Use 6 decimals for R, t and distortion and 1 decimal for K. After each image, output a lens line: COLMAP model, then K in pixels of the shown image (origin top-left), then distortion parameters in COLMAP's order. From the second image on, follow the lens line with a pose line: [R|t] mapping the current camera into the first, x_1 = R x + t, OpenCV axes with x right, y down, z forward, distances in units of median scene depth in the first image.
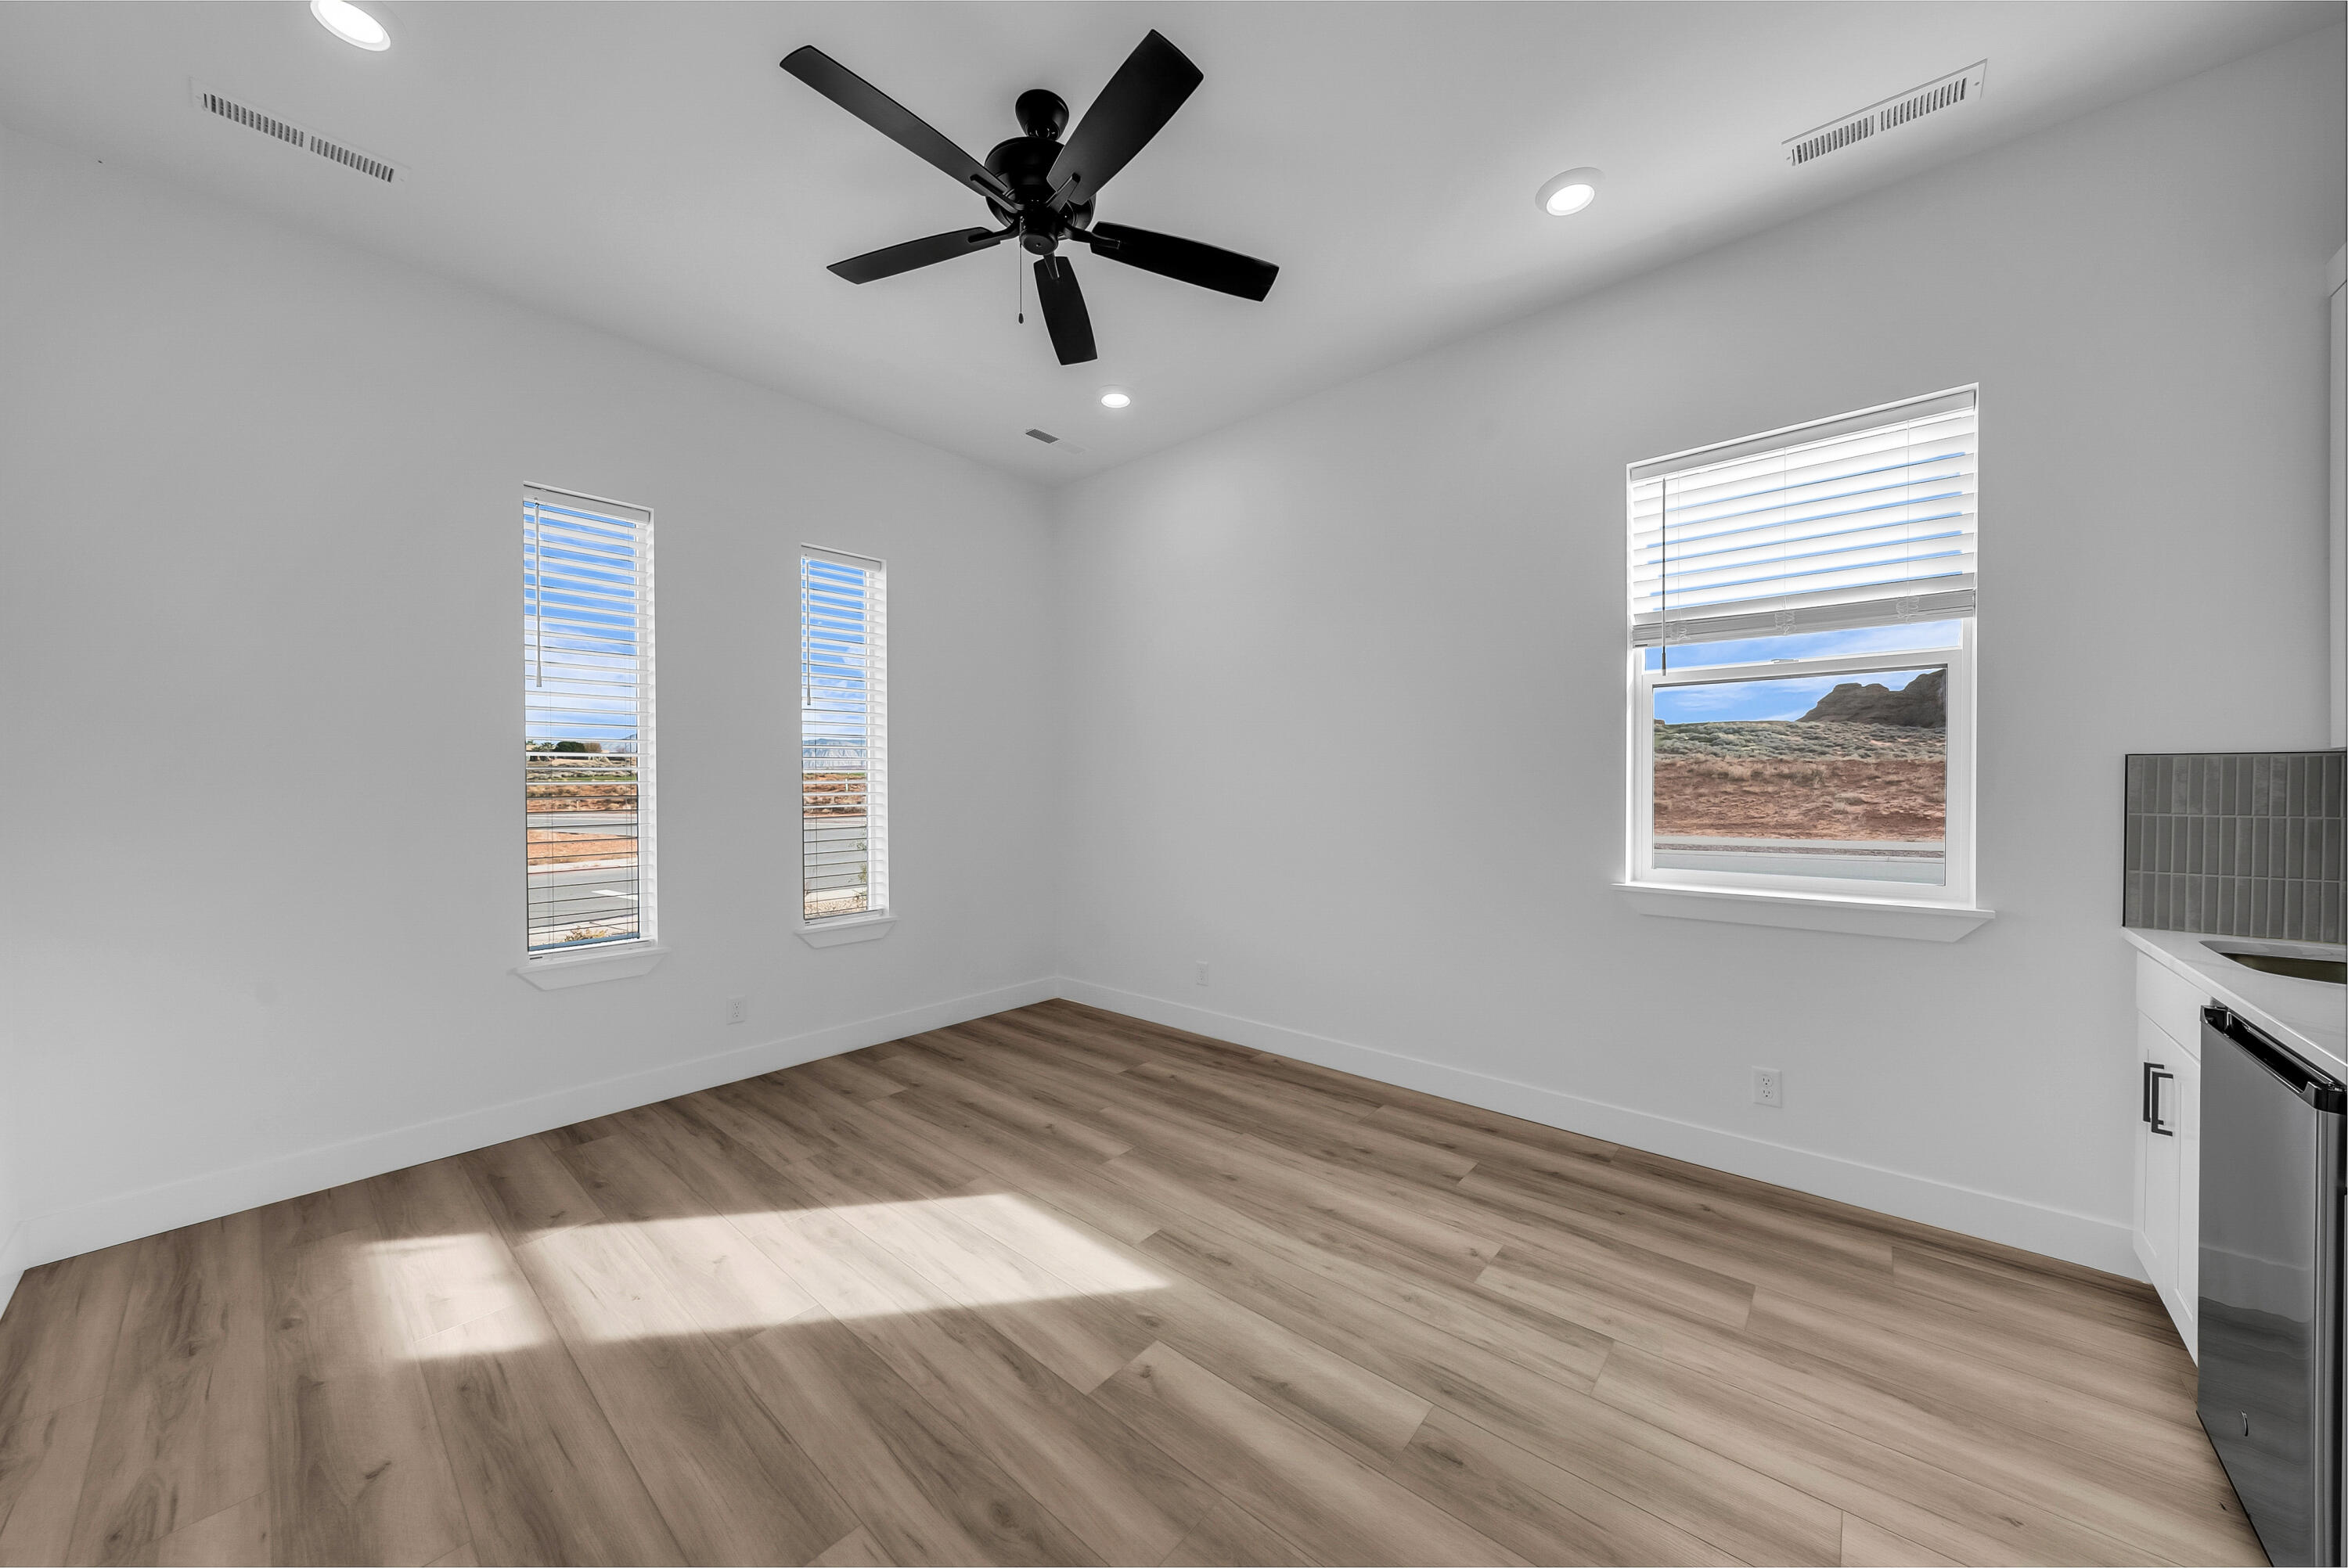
lens RADIAL K [[848.1, 0, 1174.0], [0, 848.1, 784.0], [0, 0, 1]] dist [0.000969, -0.000006]
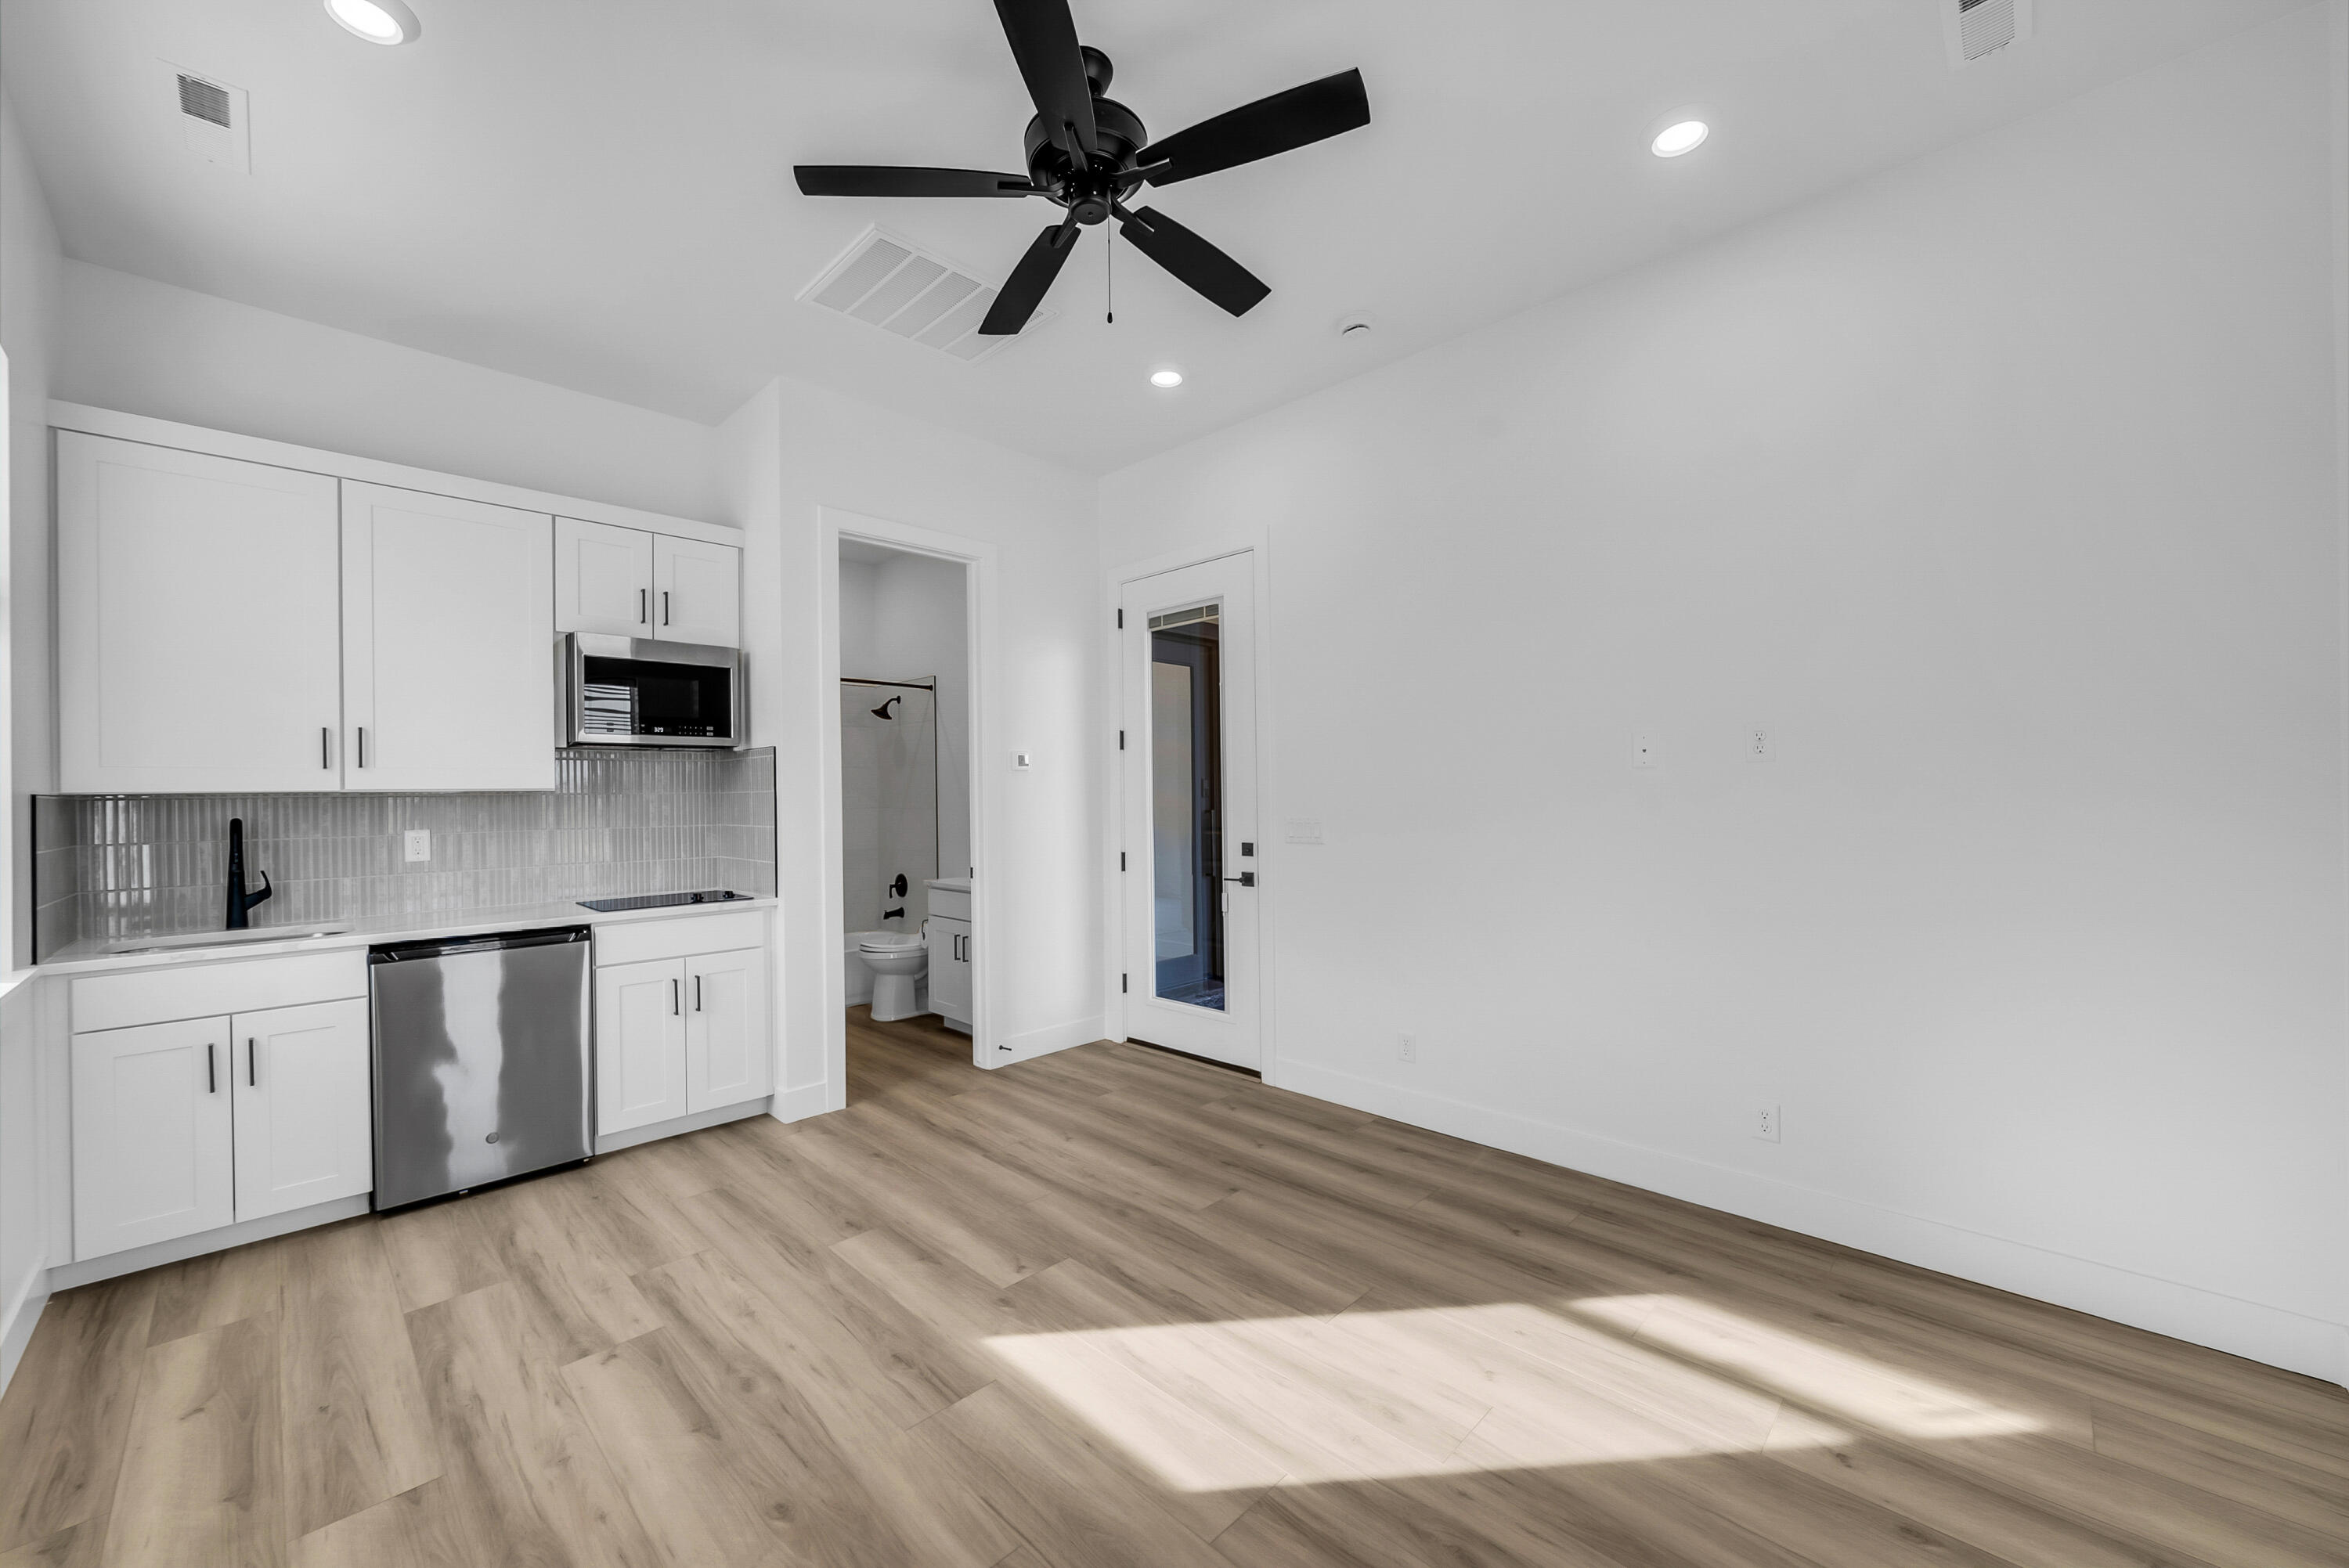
lens RADIAL K [[848.5, 0, 1174.5], [0, 848.5, 784.0], [0, 0, 1]] dist [0.000969, -0.000006]
pose [[-0.998657, 0.021902, 0.046959, -0.278102], [0.021634, 0.999747, -0.006219, -0.016143], [-0.047083, -0.005195, -0.998877, 1.859461]]
